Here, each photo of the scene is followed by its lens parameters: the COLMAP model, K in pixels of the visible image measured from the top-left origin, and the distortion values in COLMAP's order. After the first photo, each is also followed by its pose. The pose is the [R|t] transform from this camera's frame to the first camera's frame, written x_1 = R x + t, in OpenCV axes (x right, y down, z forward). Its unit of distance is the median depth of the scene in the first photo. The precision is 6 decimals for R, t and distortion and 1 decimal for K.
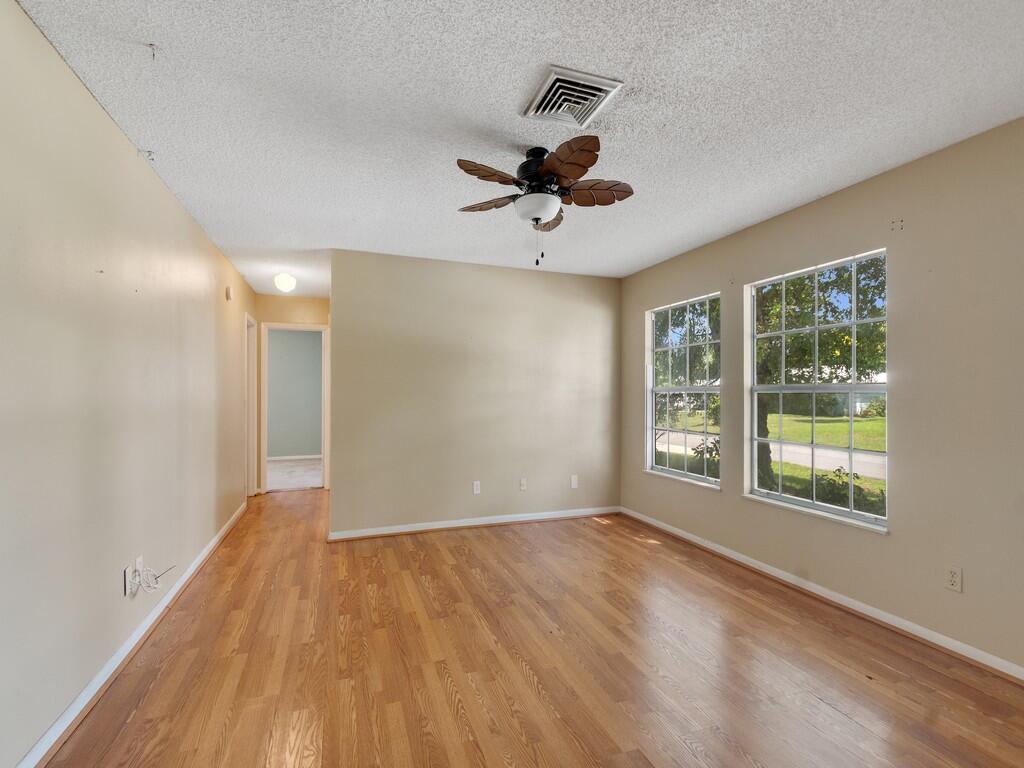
lens RADIAL K [[445.2, 0, 489.8], [0, 445.2, 394.0], [0, 0, 1]] dist [0.018446, -0.007039]
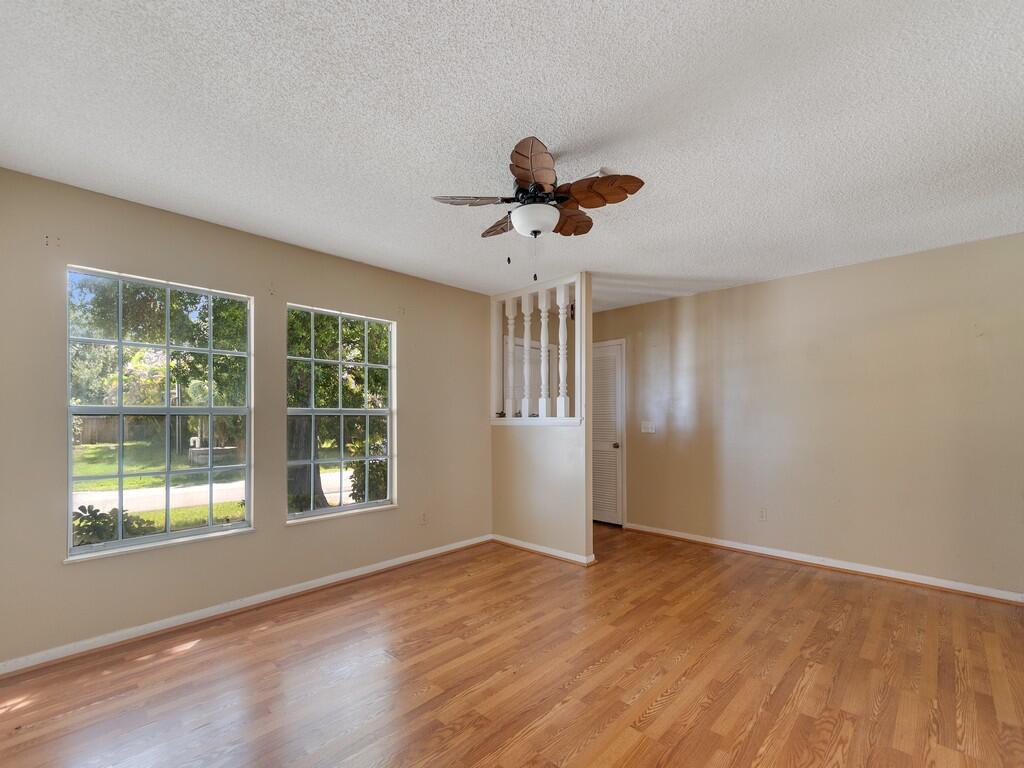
lens RADIAL K [[456.2, 0, 493.0], [0, 456.2, 397.7], [0, 0, 1]] dist [0.022571, -0.010339]
pose [[-0.449184, 0.035500, 0.892734, -0.633839], [0.001763, 0.999244, -0.038848, -0.001443], [-0.893438, -0.015876, -0.448907, 1.310953]]
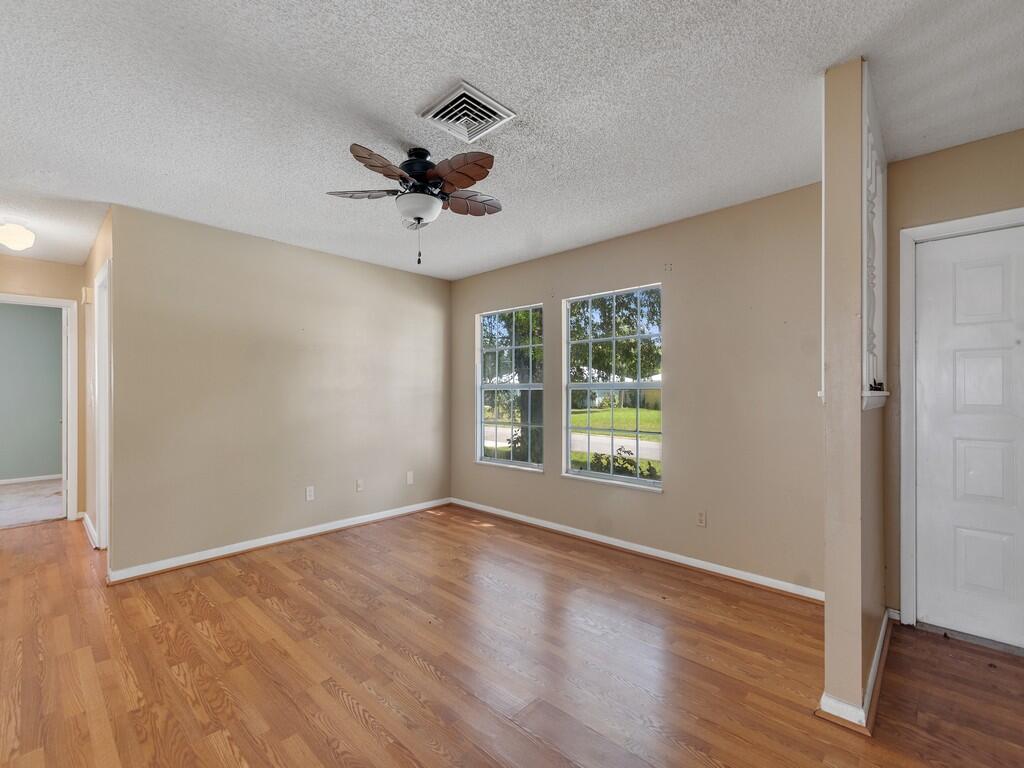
lens RADIAL K [[451.2, 0, 491.1], [0, 451.2, 392.7], [0, 0, 1]] dist [0.022901, -0.009327]
pose [[0.892956, -0.005670, 0.450107, -0.180840], [0.003974, 0.999981, 0.004711, -0.000450], [-0.450126, -0.002418, 0.892962, 0.005811]]
